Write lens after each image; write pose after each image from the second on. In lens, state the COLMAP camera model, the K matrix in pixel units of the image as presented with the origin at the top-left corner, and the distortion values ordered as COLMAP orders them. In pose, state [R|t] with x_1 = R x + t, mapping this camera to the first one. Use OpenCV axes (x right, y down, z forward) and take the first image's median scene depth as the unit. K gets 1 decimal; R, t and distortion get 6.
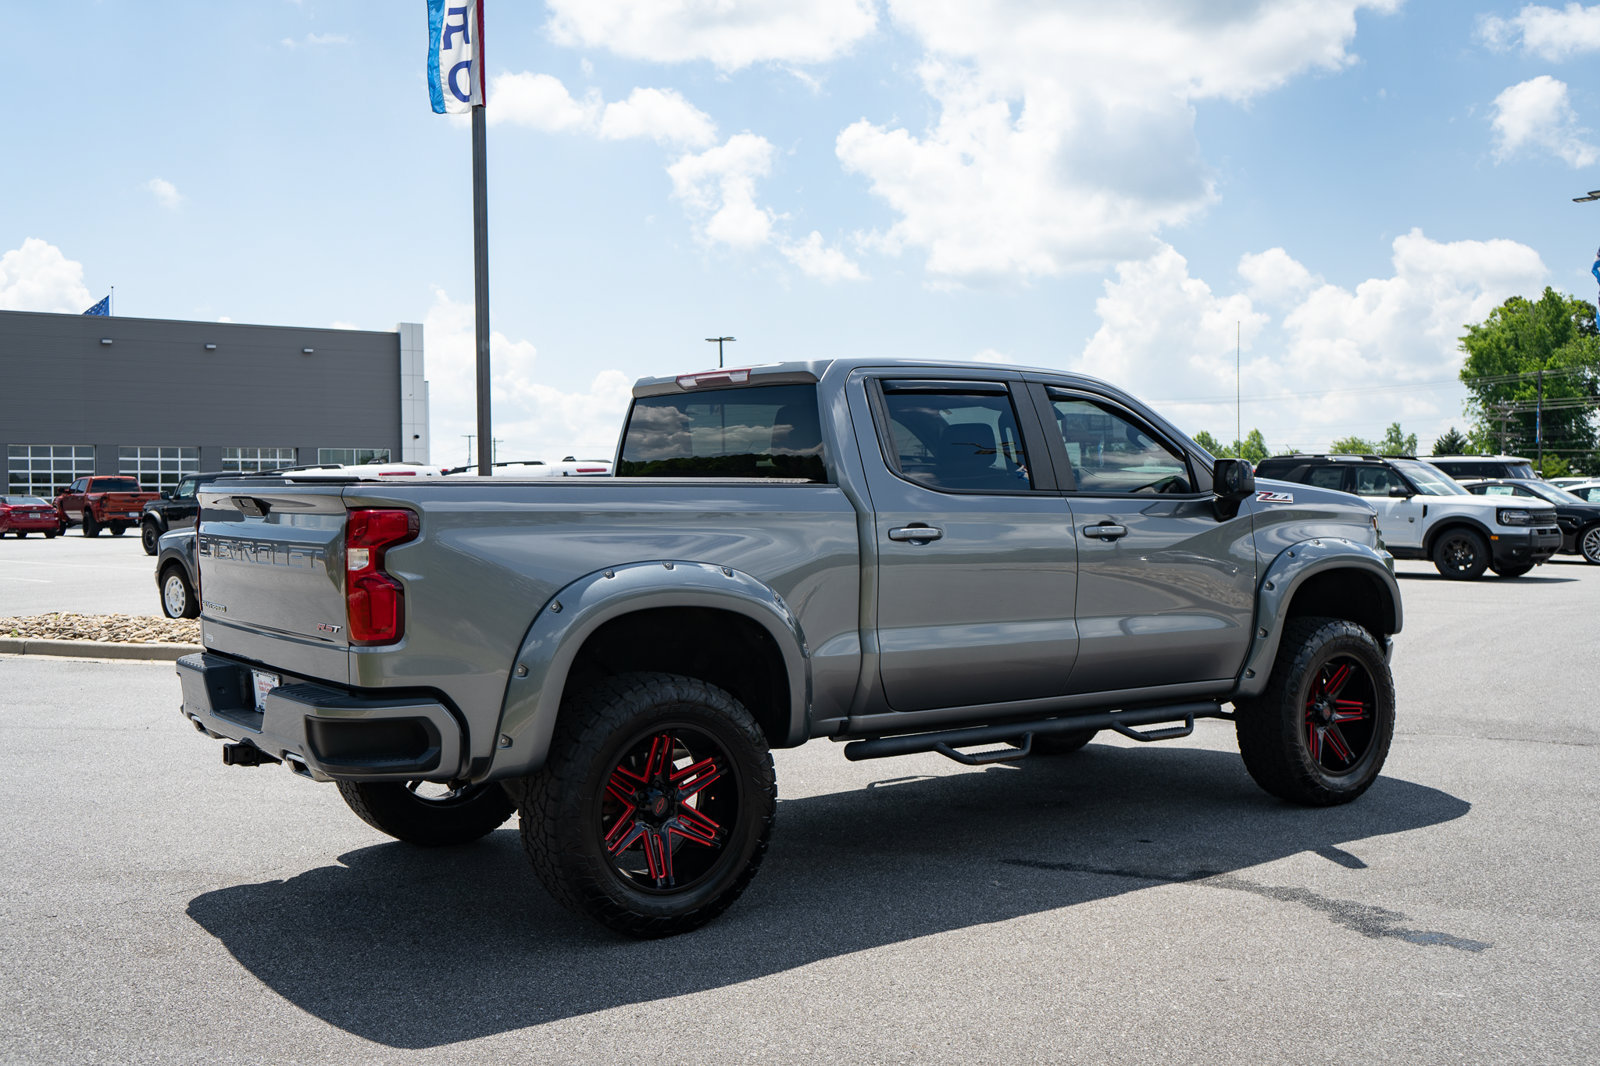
lens RADIAL K [[1633.6, 0, 800.0], [0, 1633.6, 533.0], [0, 0, 1]] dist [-0.004324, 0.003633]
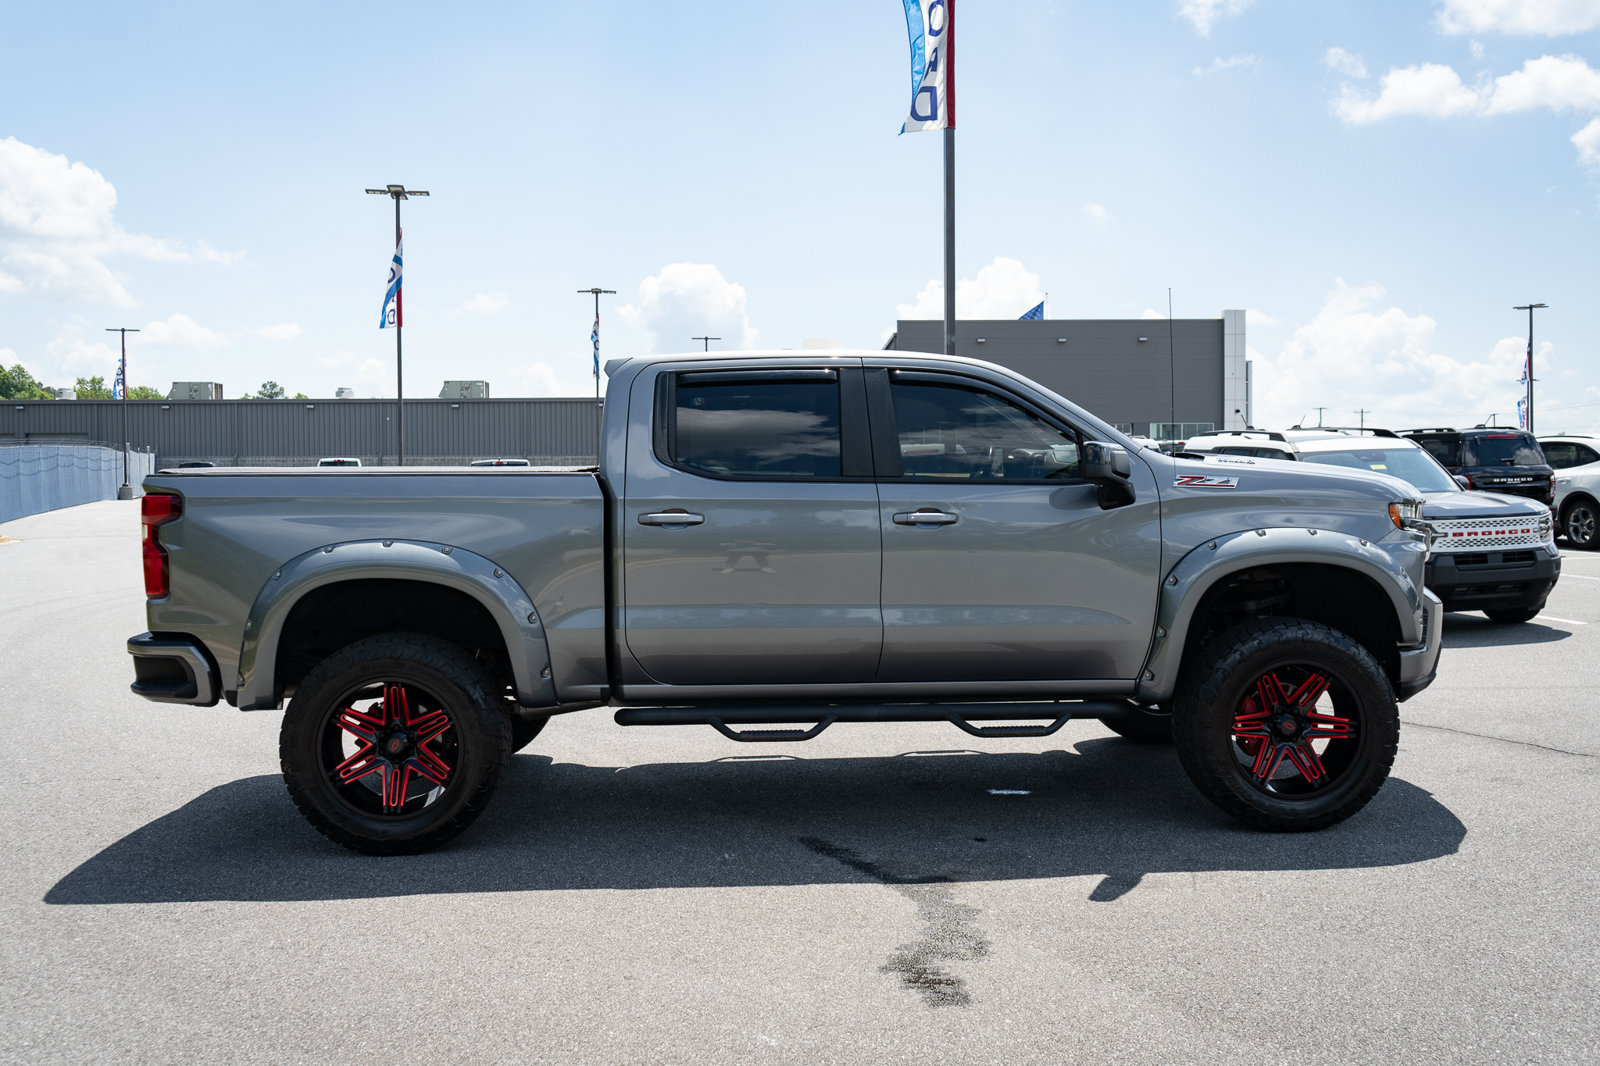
lens RADIAL K [[1412.4, 0, 753.0], [0, 1412.4, 523.4], [0, 0, 1]] dist [-0.016323, 0.010062]
pose [[0.829700, 0.018398, -0.557907, 0.547975], [-0.007427, 0.999732, 0.021922, -0.015181], [0.558161, -0.014045, 0.829614, 0.229860]]
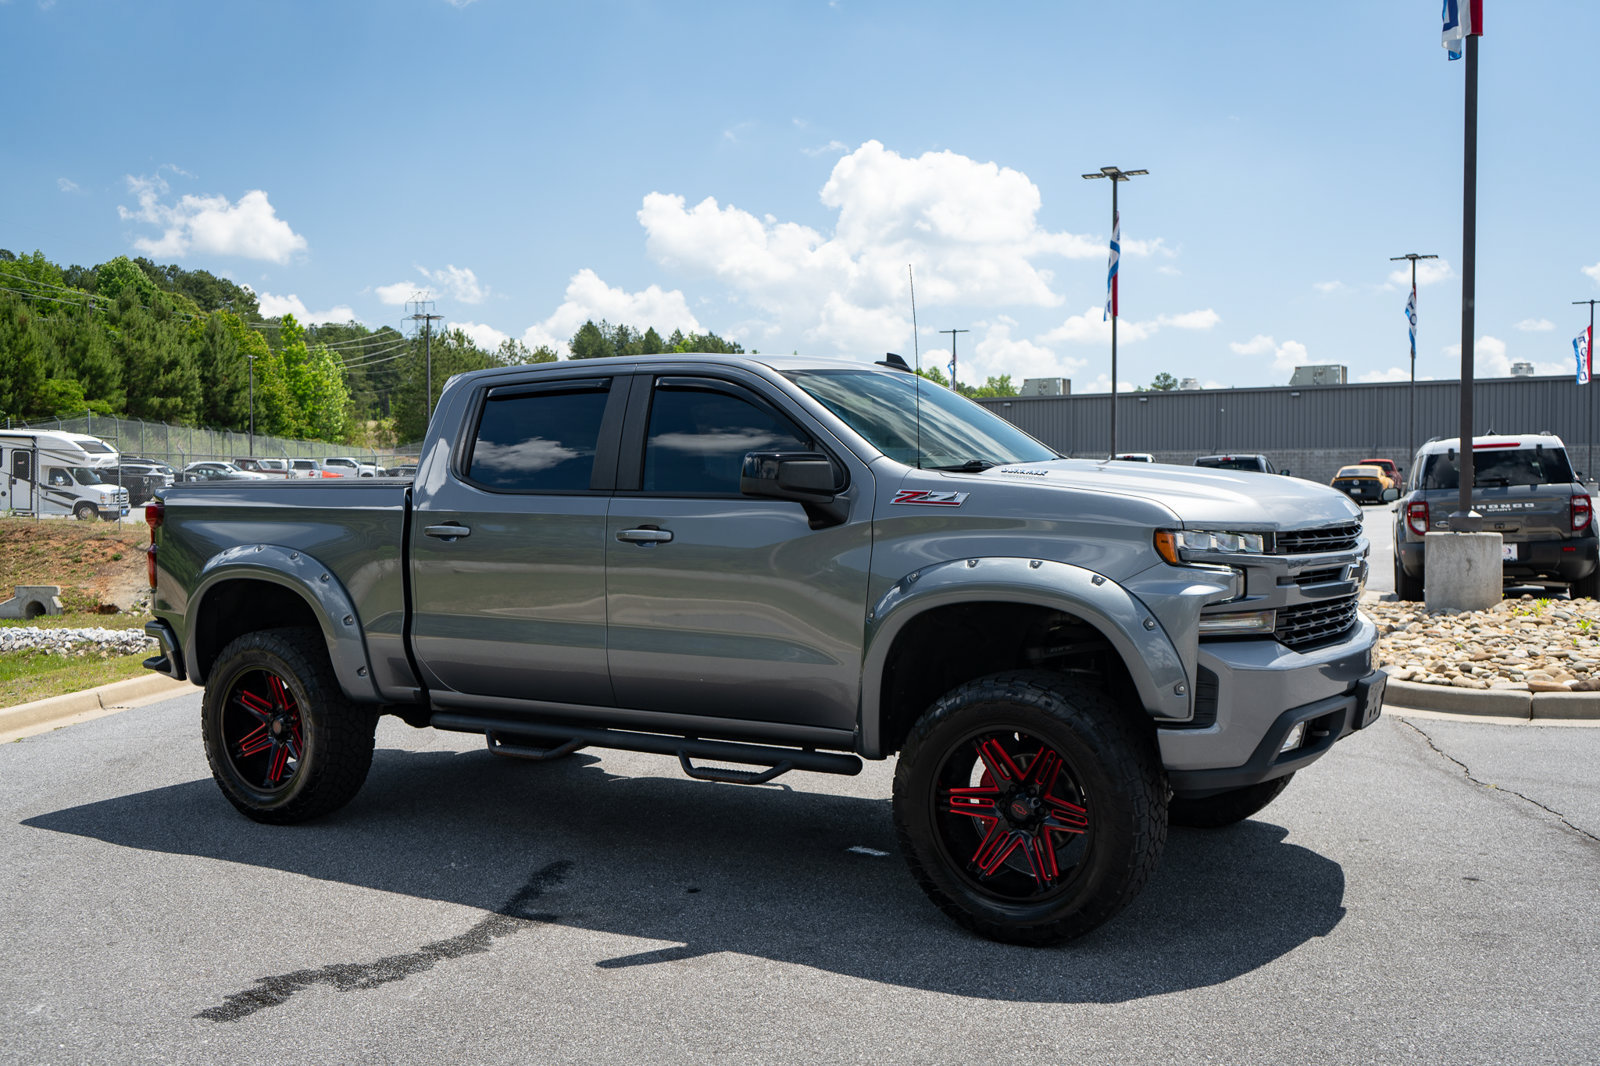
lens RADIAL K [[1500.2, 0, 800.0], [0, 1500.2, 533.0], [0, 0, 1]] dist [0.010623, 0.009428]
pose [[0.371513, 0.036249, -0.927720, 0.950195], [-0.009165, 0.999332, 0.035377, -0.031471], [0.928382, -0.004641, 0.371597, 0.736711]]
